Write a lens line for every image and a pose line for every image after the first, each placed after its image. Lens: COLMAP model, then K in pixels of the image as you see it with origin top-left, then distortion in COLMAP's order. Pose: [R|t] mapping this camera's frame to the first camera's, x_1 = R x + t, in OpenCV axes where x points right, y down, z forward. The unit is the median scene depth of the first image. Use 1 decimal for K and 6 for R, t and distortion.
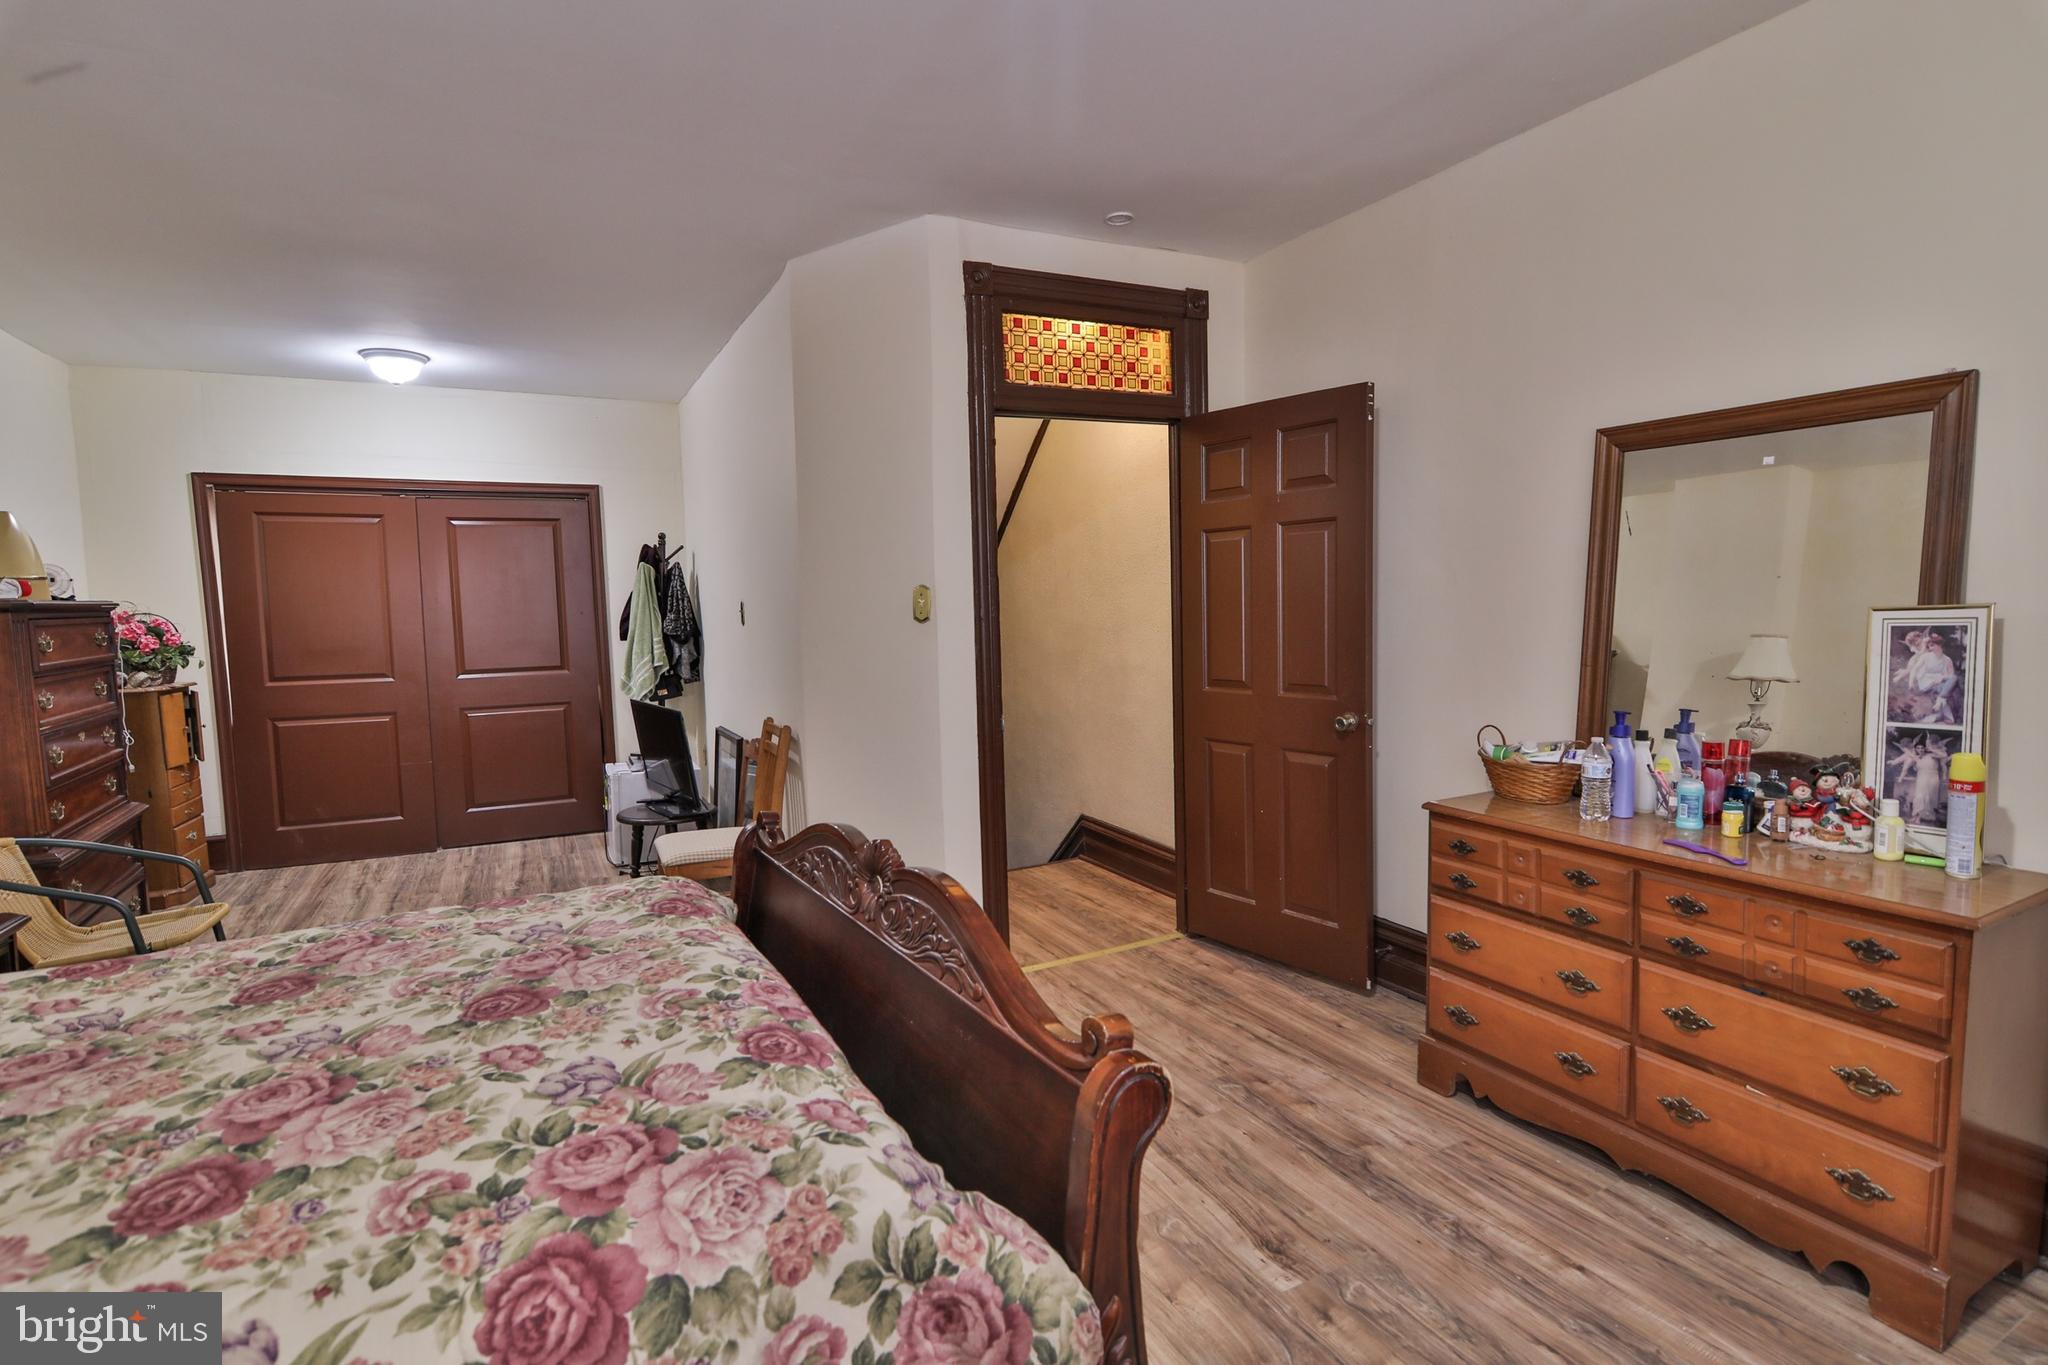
lens RADIAL K [[970.3, 0, 1030.7], [0, 970.3, 694.7], [0, 0, 1]] dist [-0.001319, 0.000717]
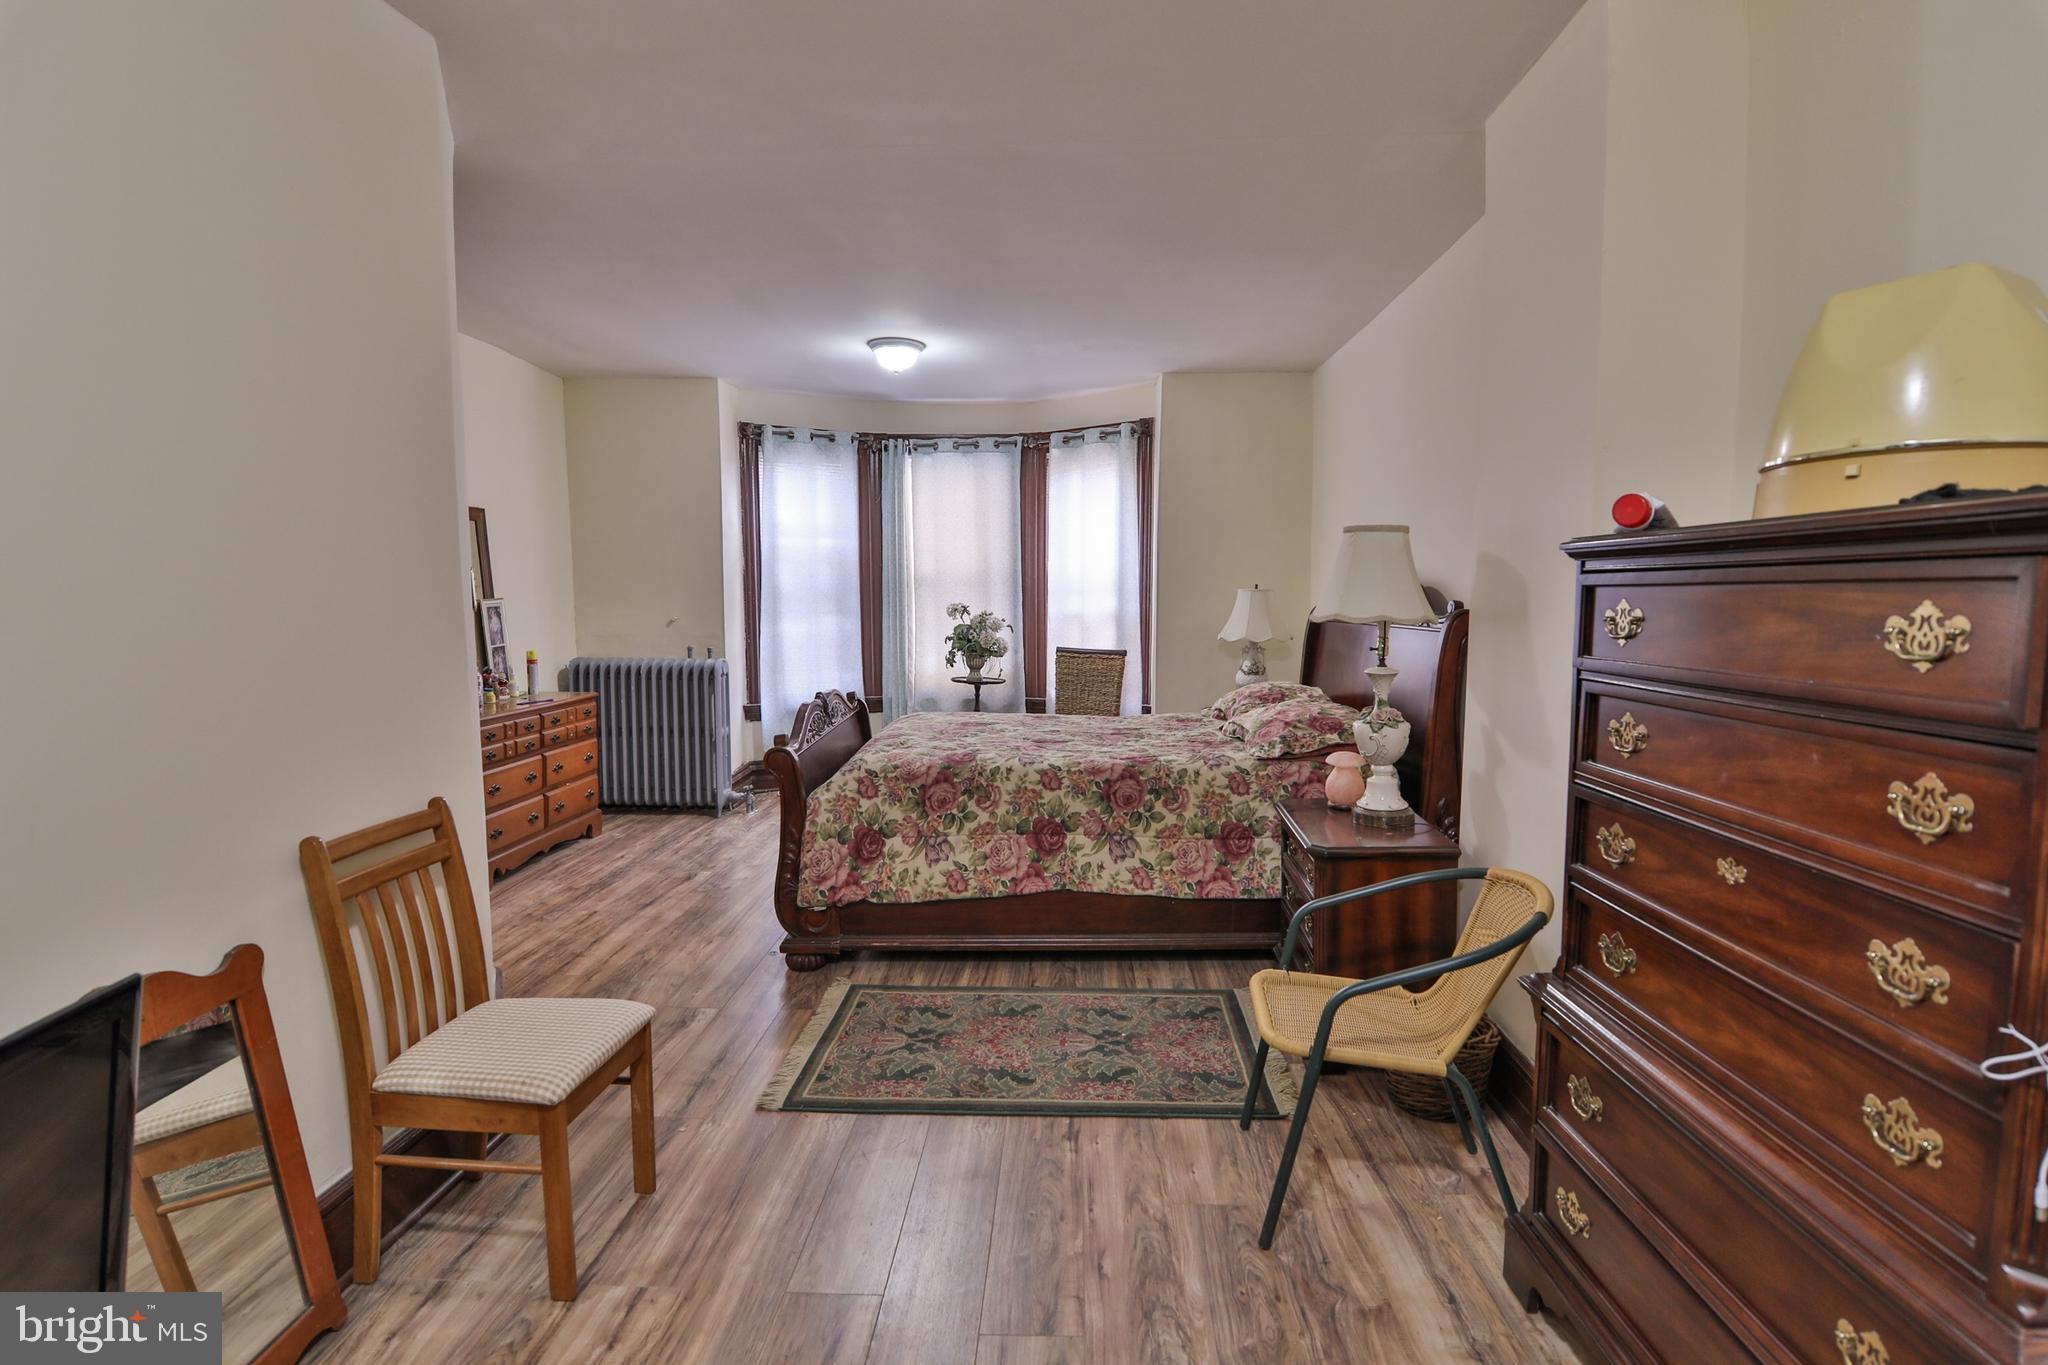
lens RADIAL K [[970.3, 0, 1030.7], [0, 970.3, 694.7], [0, 0, 1]] dist [-0.001319, 0.000717]
pose [[-0.864014, -0.037731, 0.502053, -1.574425], [0.058521, 0.982902, 0.174580, -0.202614], [-0.500056, 0.180220, -0.847033, 2.458154]]
